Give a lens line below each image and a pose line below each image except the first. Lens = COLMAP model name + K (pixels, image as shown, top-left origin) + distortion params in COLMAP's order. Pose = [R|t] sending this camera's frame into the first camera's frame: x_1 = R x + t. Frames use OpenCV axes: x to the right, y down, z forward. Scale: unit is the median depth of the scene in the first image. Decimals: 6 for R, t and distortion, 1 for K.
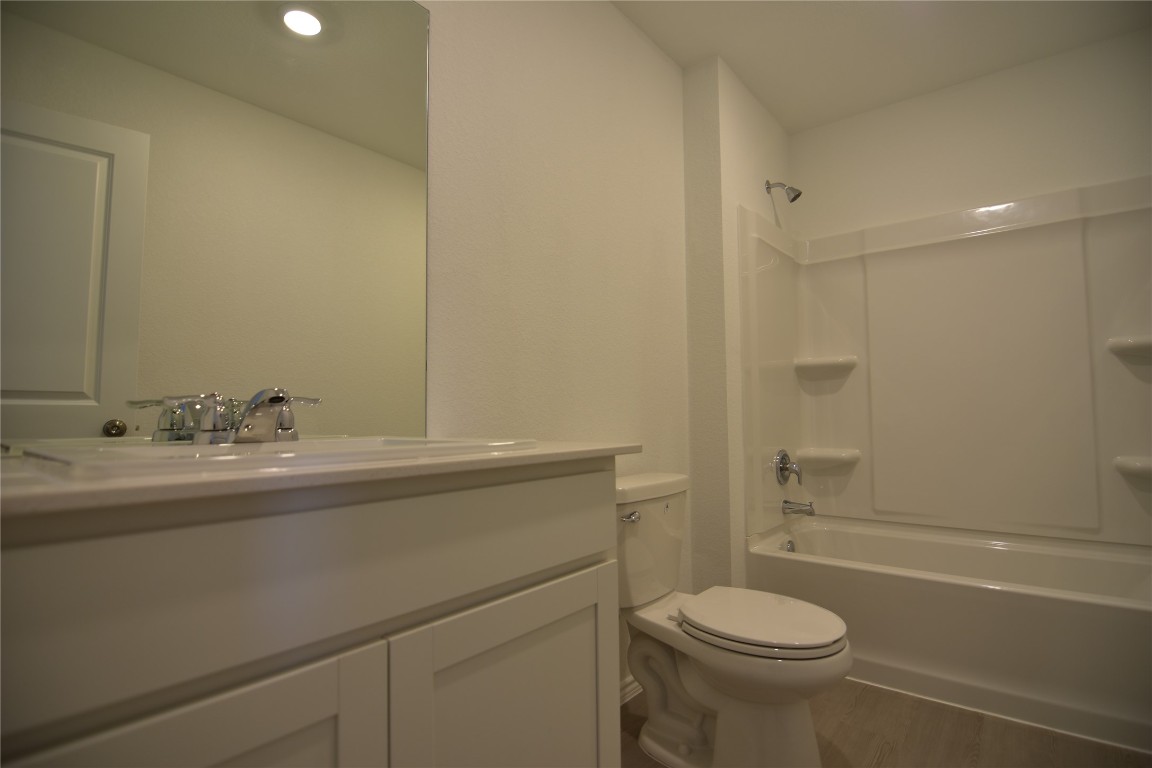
lens RADIAL K [[554.5, 0, 586.3], [0, 554.5, 387.1], [0, 0, 1]] dist [-0.014650, -0.001477]
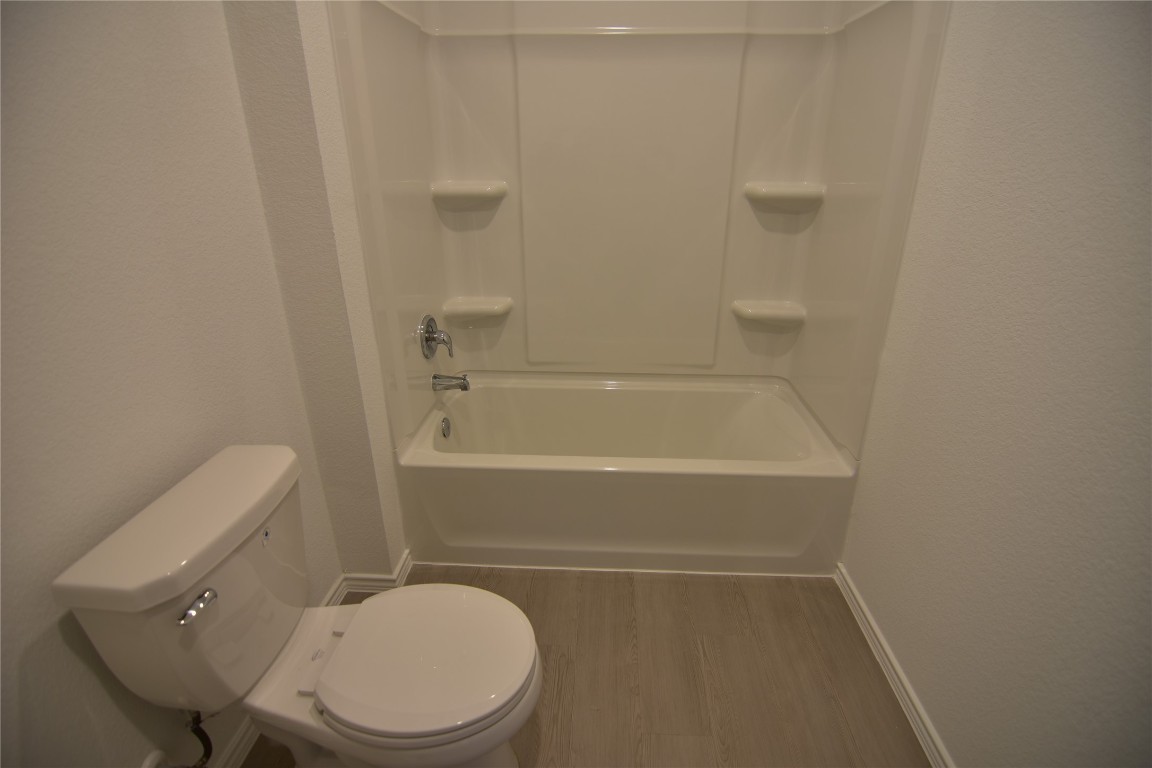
lens RADIAL K [[554.5, 0, 586.3], [0, 554.5, 387.1], [0, 0, 1]] dist [-0.014650, -0.001477]
pose [[0.808426, -0.219370, 0.546191, 0.086426], [-0.039694, 0.905521, 0.422441, -0.134061], [-0.587258, -0.363193, 0.723339, 0.261023]]
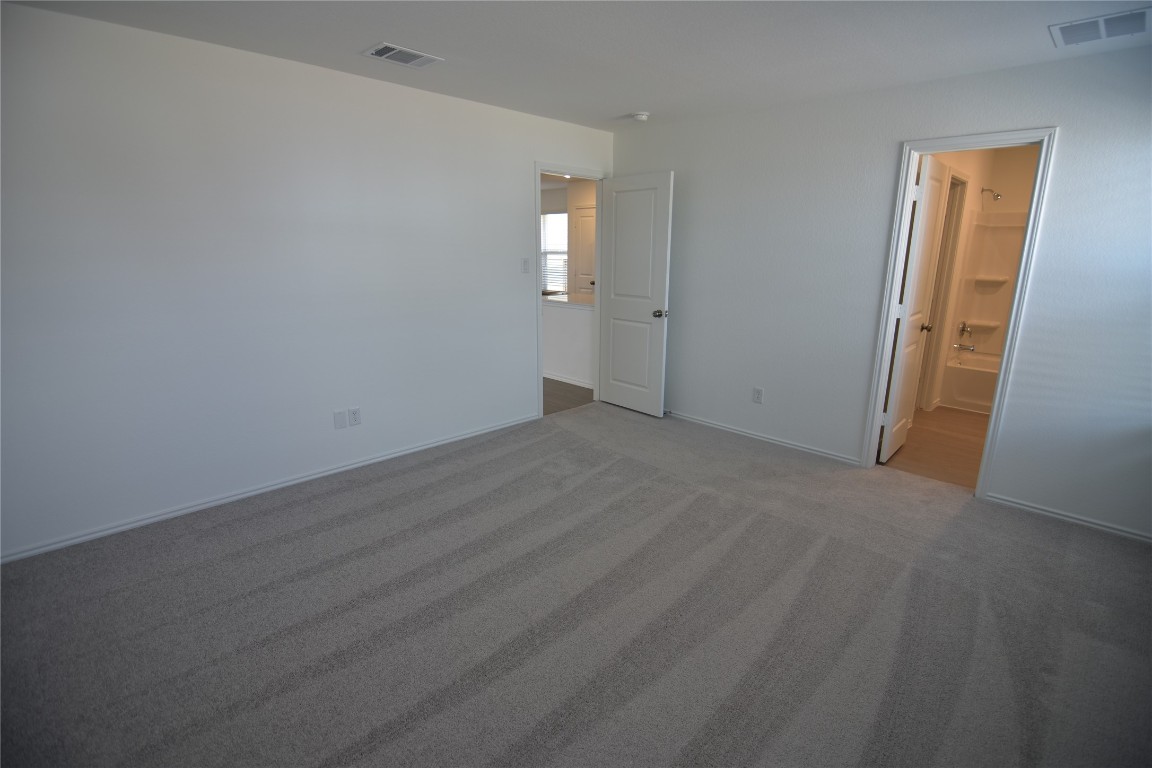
lens RADIAL K [[551.9, 0, 576.0], [0, 551.9, 384.0], [0, 0, 1]] dist [-0.002781, -0.000770]
pose [[0.995047, 0.040161, -0.090931, -0.948074], [-0.012040, 0.956711, 0.290791, -0.261456], [0.098673, -0.288255, 0.952456, -1.273363]]
